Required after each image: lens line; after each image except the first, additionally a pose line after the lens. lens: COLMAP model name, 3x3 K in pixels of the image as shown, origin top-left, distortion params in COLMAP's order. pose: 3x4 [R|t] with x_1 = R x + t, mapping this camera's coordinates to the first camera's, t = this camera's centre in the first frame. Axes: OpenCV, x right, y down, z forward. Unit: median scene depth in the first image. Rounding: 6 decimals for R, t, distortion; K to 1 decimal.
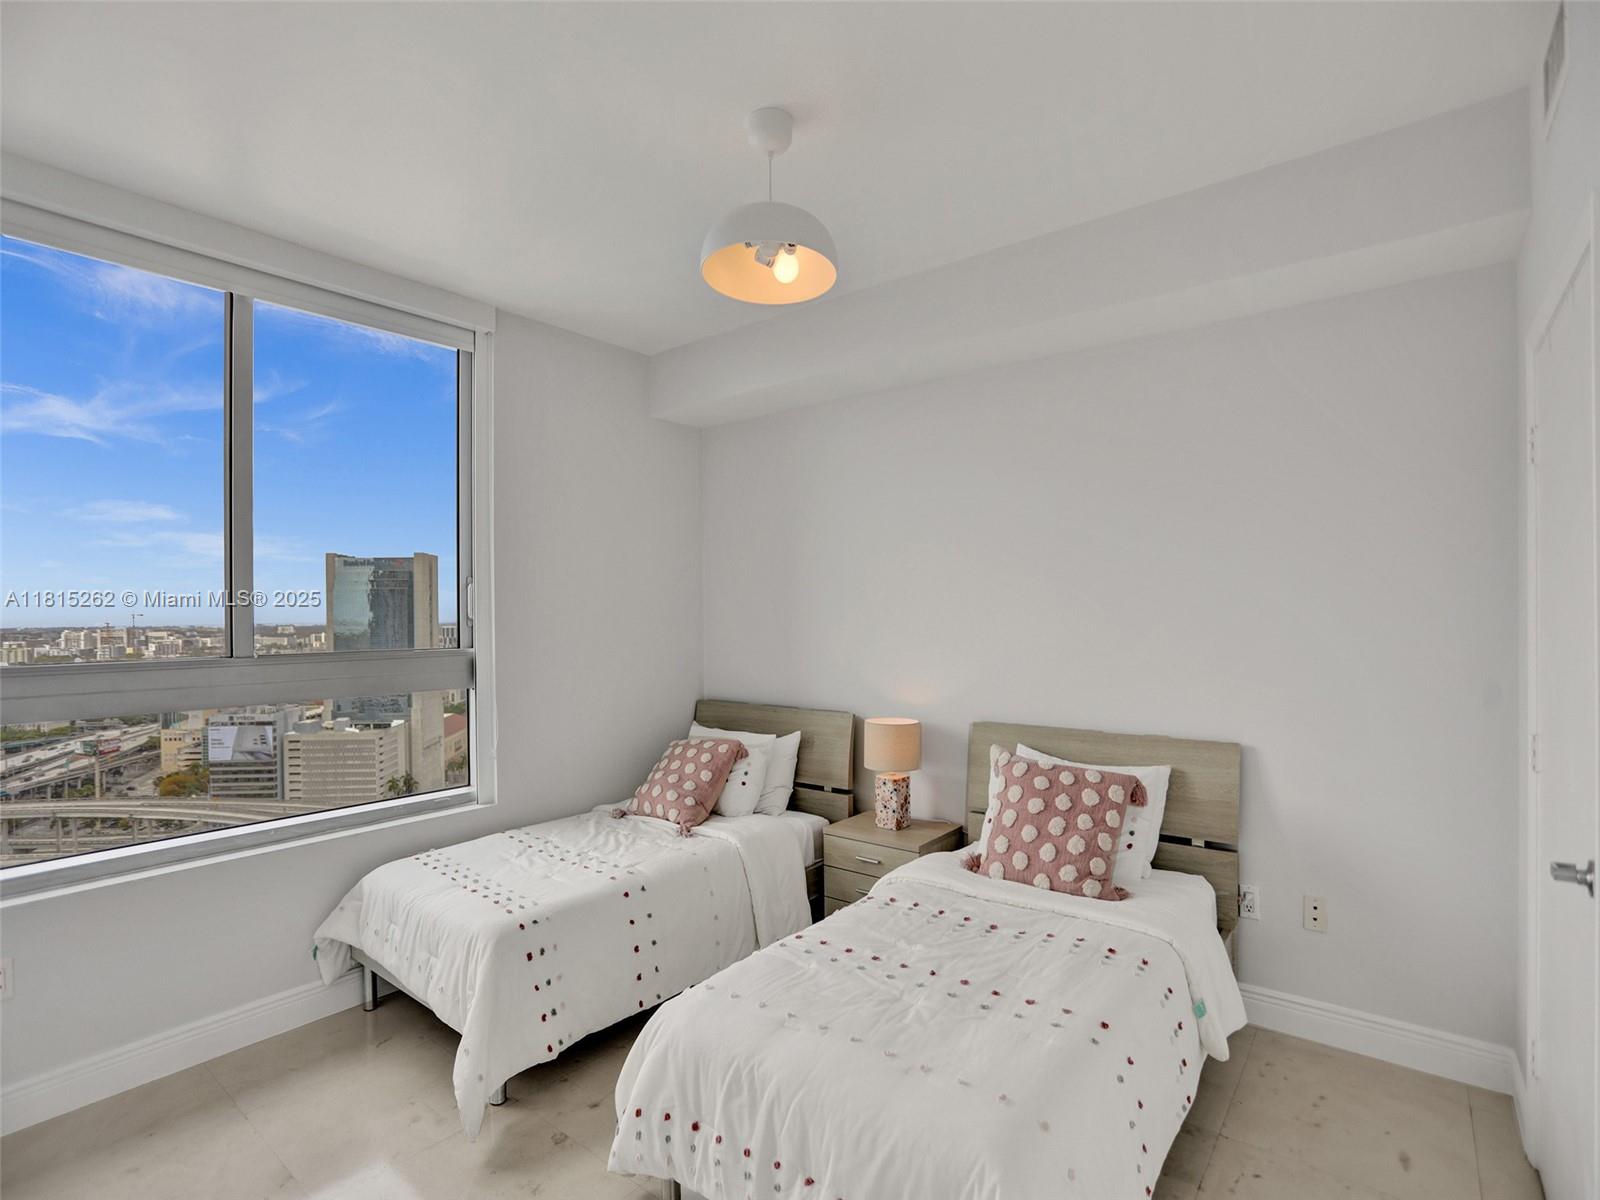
lens RADIAL K [[802.5, 0, 786.7], [0, 802.5, 604.9], [0, 0, 1]] dist [-0.068627, 0.027637]
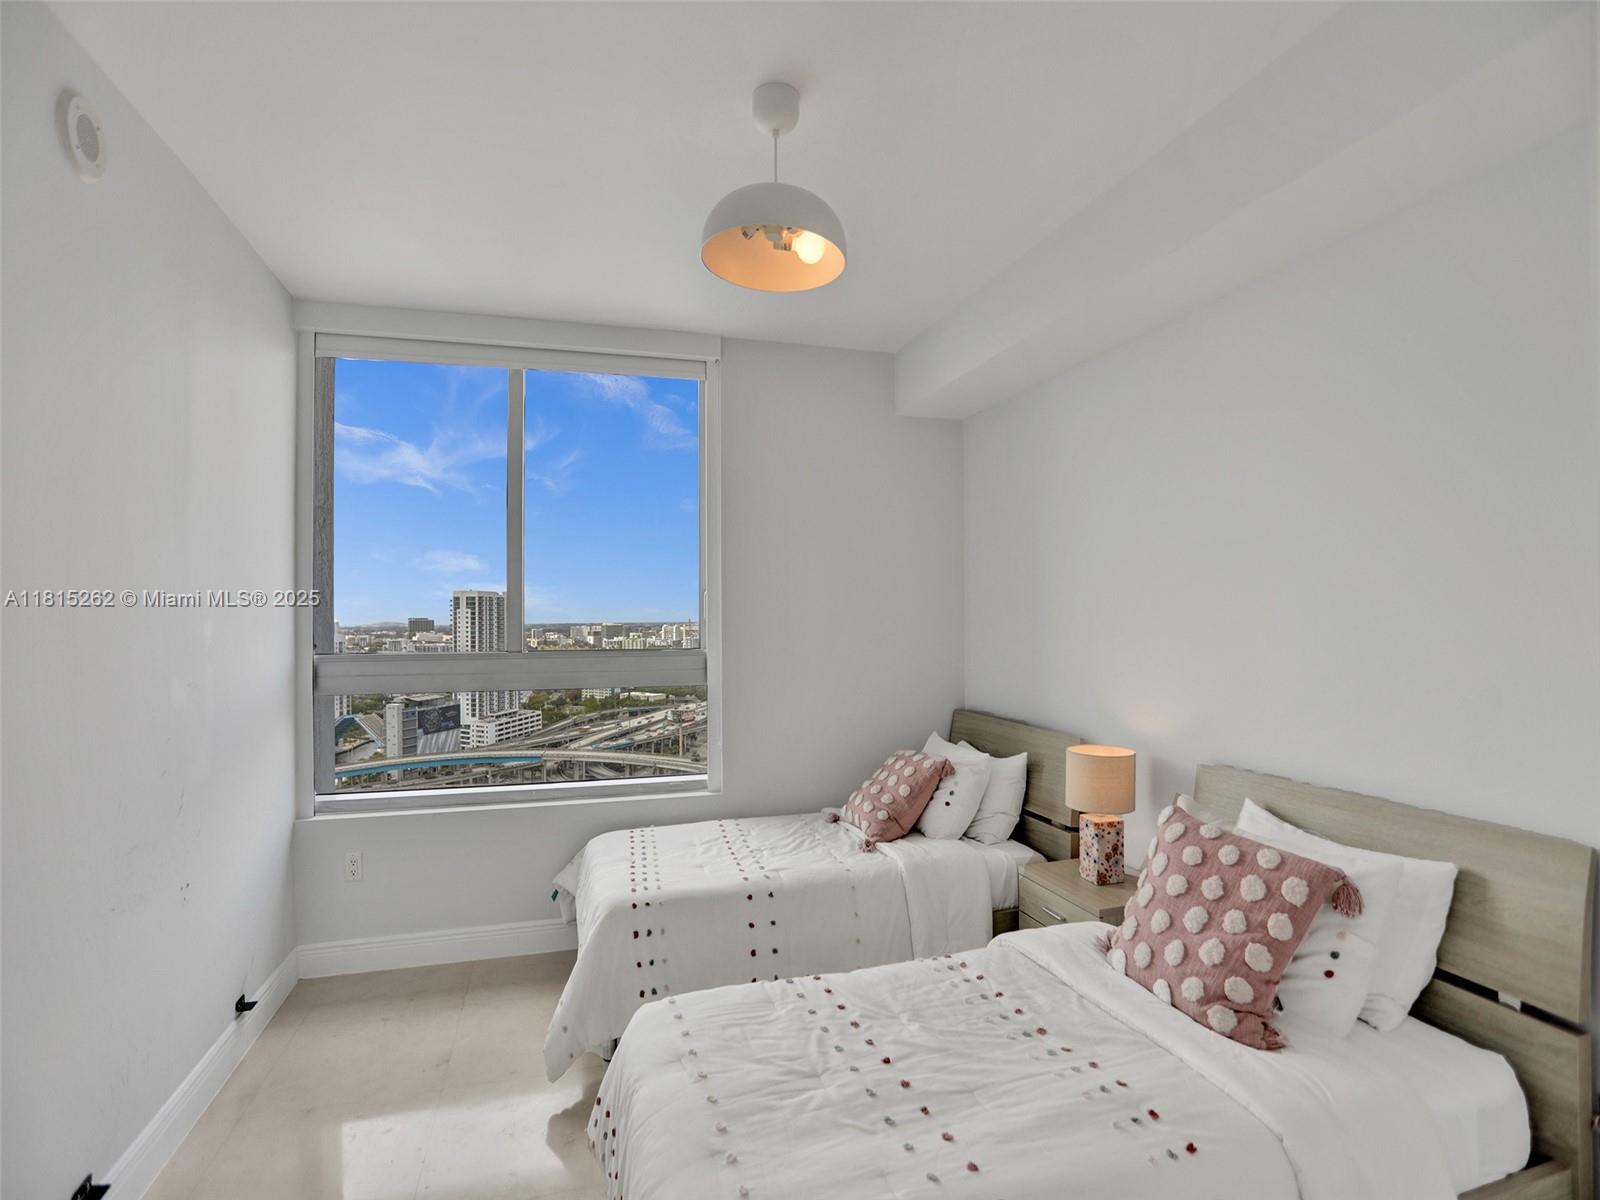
lens RADIAL K [[802.5, 0, 786.0], [0, 802.5, 590.3], [0, 0, 1]] dist [-0.068627, 0.027637]
pose [[0.817854, -0.015974, -0.575205, 0.415149], [0.007087, 0.999818, -0.017689, -0.006974], [0.575383, 0.010391, 0.817818, 0.191783]]
